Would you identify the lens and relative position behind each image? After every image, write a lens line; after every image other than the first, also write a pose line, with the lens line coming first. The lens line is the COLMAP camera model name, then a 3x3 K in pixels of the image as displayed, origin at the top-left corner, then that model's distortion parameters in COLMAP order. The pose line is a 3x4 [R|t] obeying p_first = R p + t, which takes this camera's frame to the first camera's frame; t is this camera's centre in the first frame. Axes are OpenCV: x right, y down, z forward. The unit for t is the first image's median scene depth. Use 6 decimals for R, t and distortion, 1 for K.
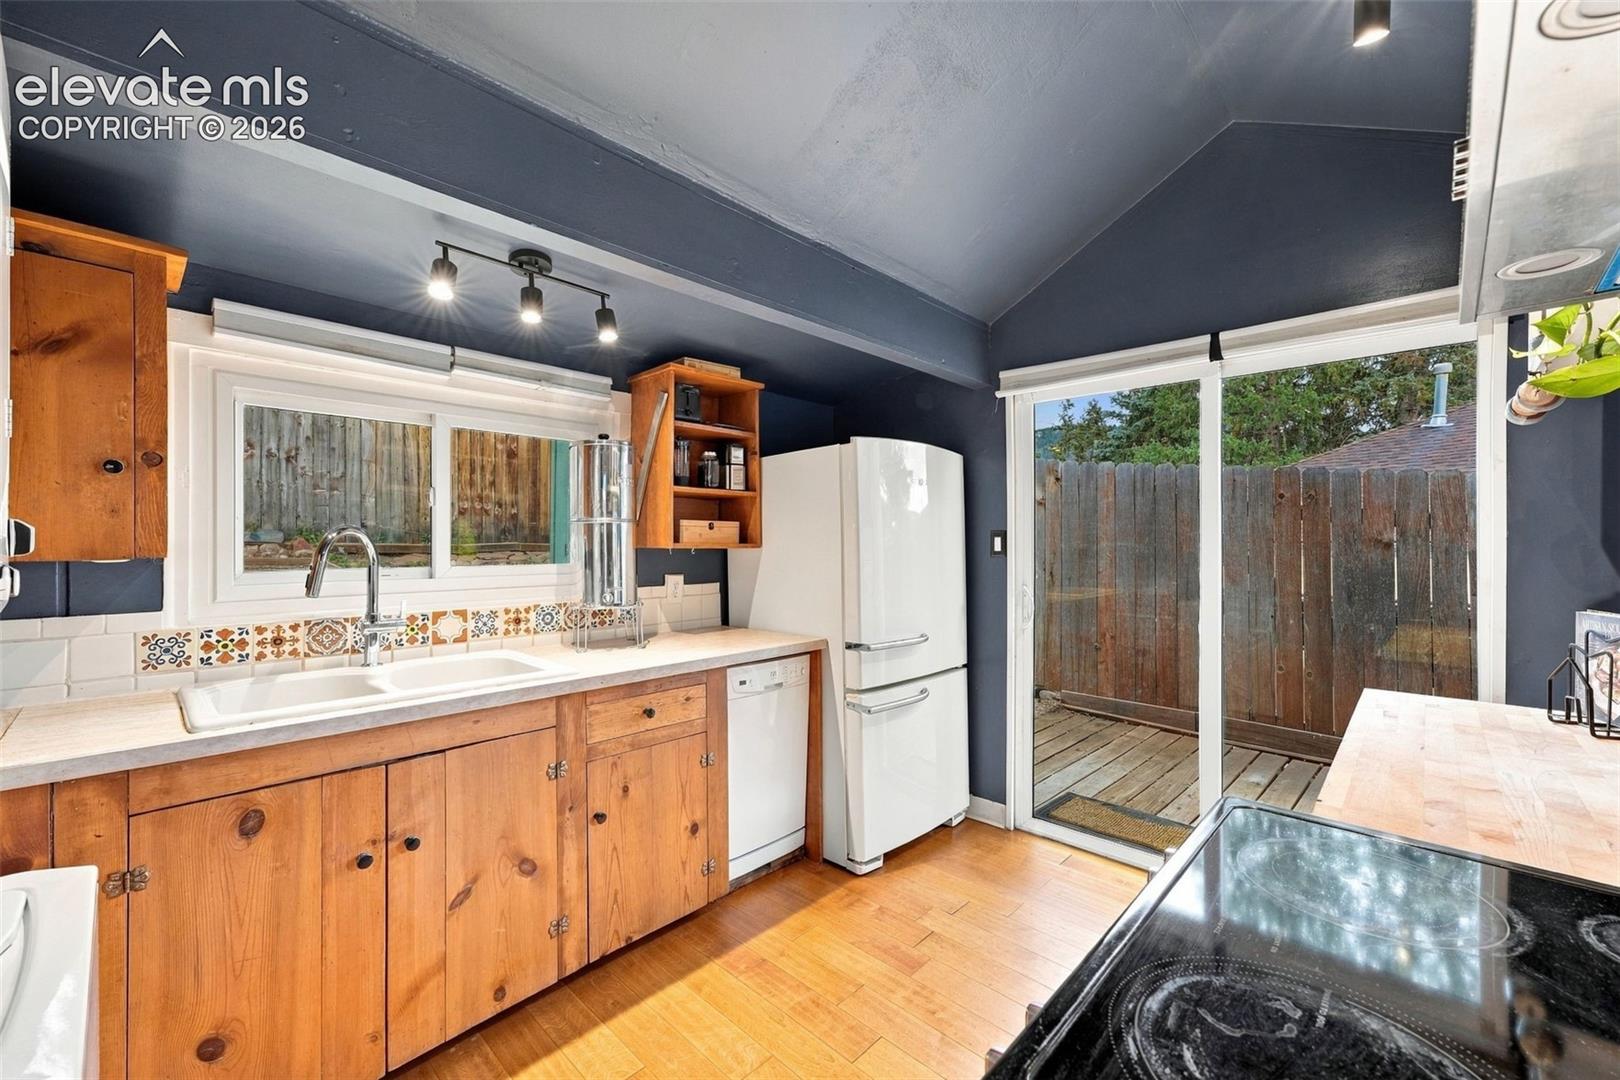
lens RADIAL K [[668.9, 0, 810.0], [0, 668.9, 540.0], [0, 0, 1]] dist [-0.028595, 0.012530]
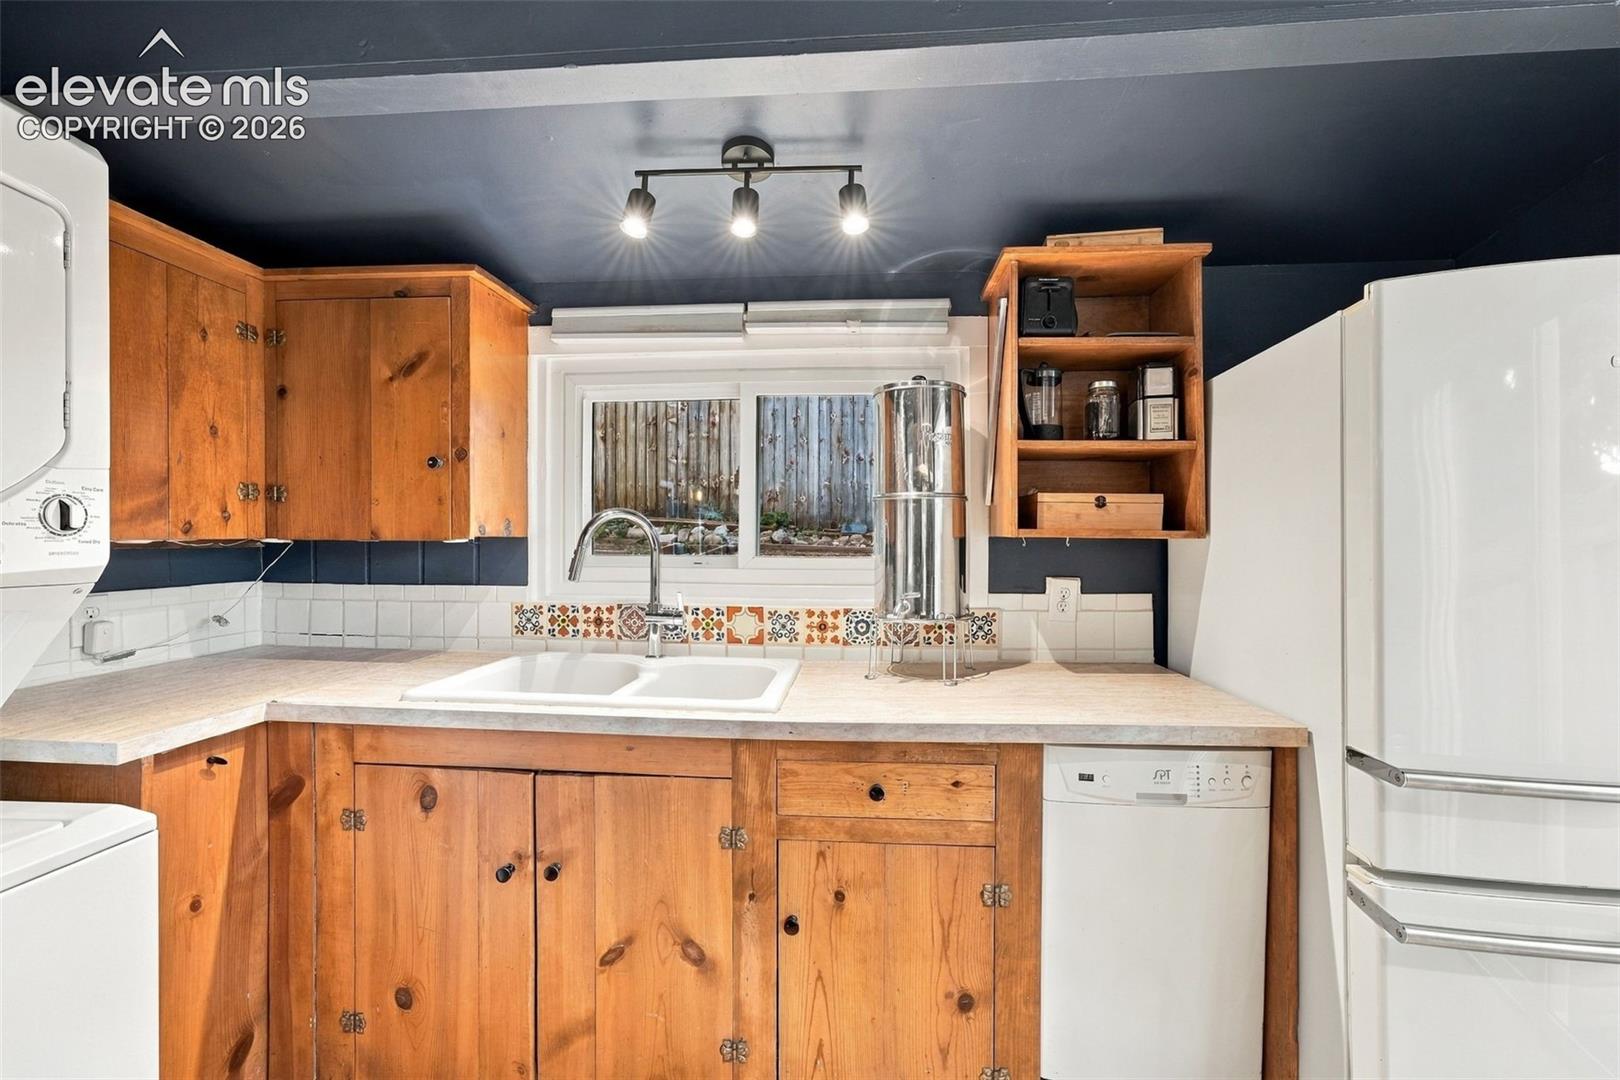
lens RADIAL K [[668.9, 0, 810.0], [0, 668.9, 540.0], [0, 0, 1]] dist [-0.028595, 0.012530]
pose [[0.624109, 0.009222, -0.781283, 0.222223], [-0.001902, 0.999945, 0.010284, 0.011420], [0.781335, -0.004932, 0.624093, 0.570876]]
